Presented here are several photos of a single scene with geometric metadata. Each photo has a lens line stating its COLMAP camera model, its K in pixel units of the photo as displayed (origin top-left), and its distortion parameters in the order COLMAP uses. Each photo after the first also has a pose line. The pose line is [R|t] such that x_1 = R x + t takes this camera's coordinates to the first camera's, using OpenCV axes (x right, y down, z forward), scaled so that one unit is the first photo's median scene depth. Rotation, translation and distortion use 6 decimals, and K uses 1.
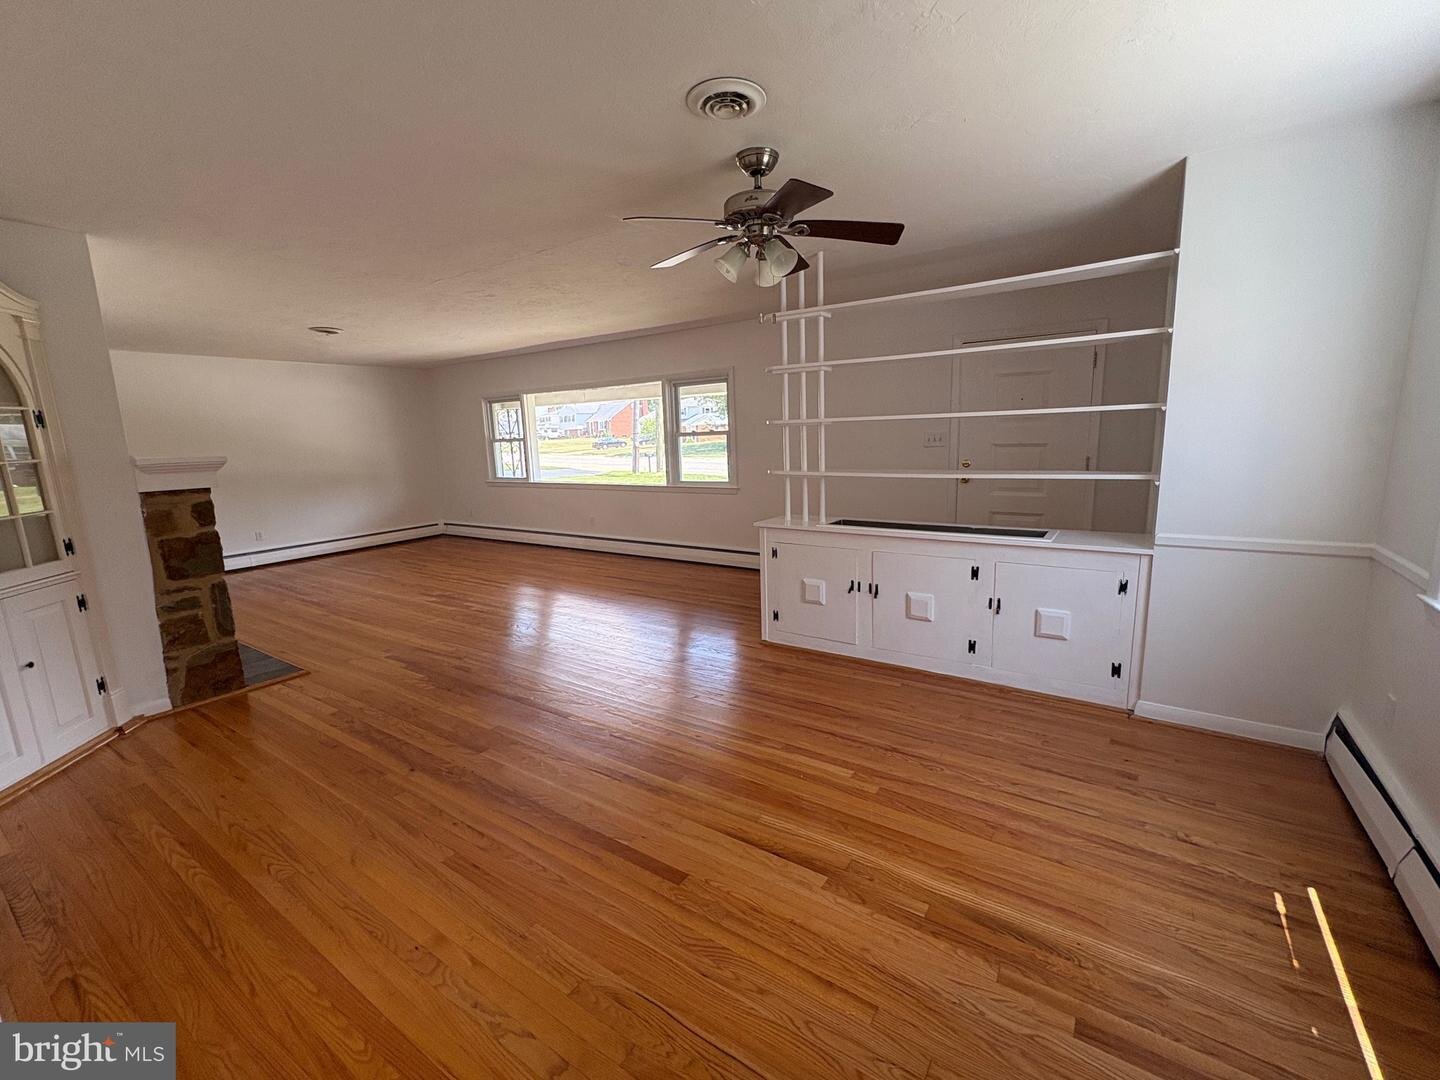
lens RADIAL K [[597.1, 0, 725.0], [0, 597.1, 538.8], [0, 0, 1]] dist [0.000277, -0.000046]
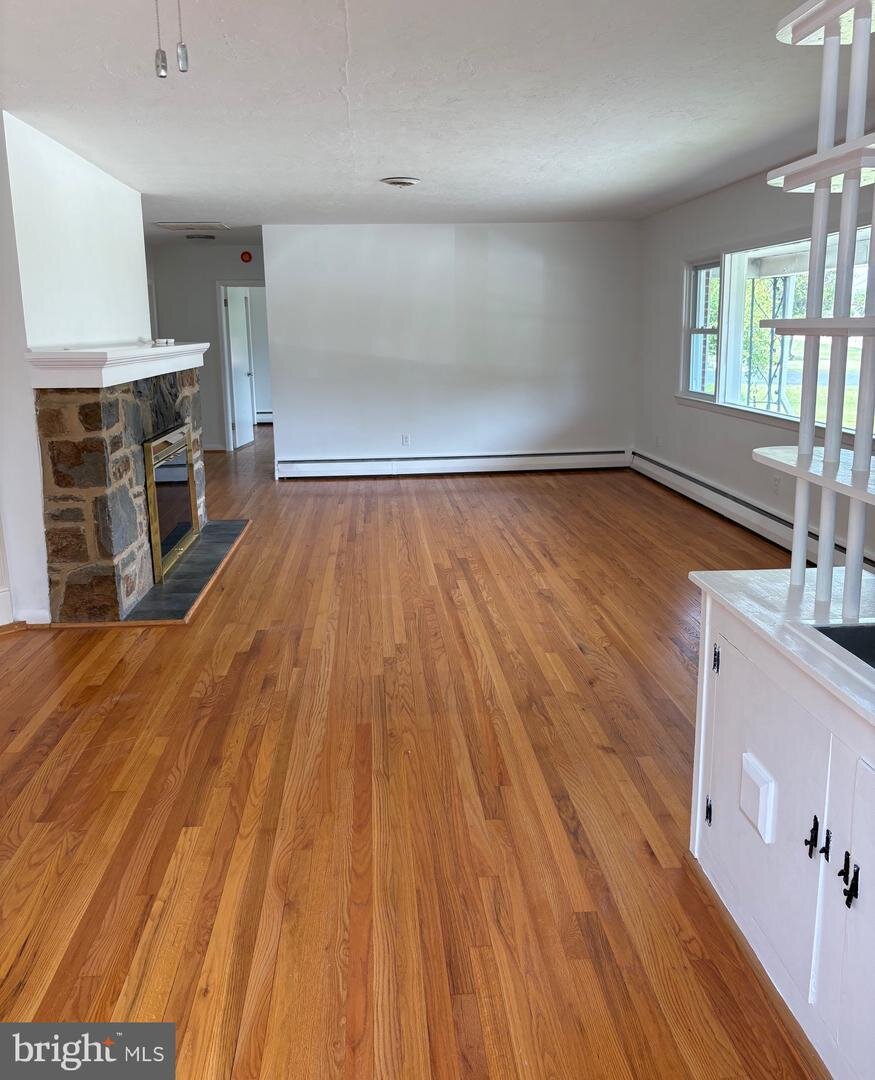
lens RADIAL K [[878.6, 0, 452.9], [0, 878.6, 503.1], [0, 0, 1]] dist [0.010024, 0.000595]
pose [[0.630190, 0.176227, -0.756177, 0.454366], [-0.143489, 0.983560, 0.109636, -0.133506], [0.763067, 0.039411, 0.645117, 0.570206]]
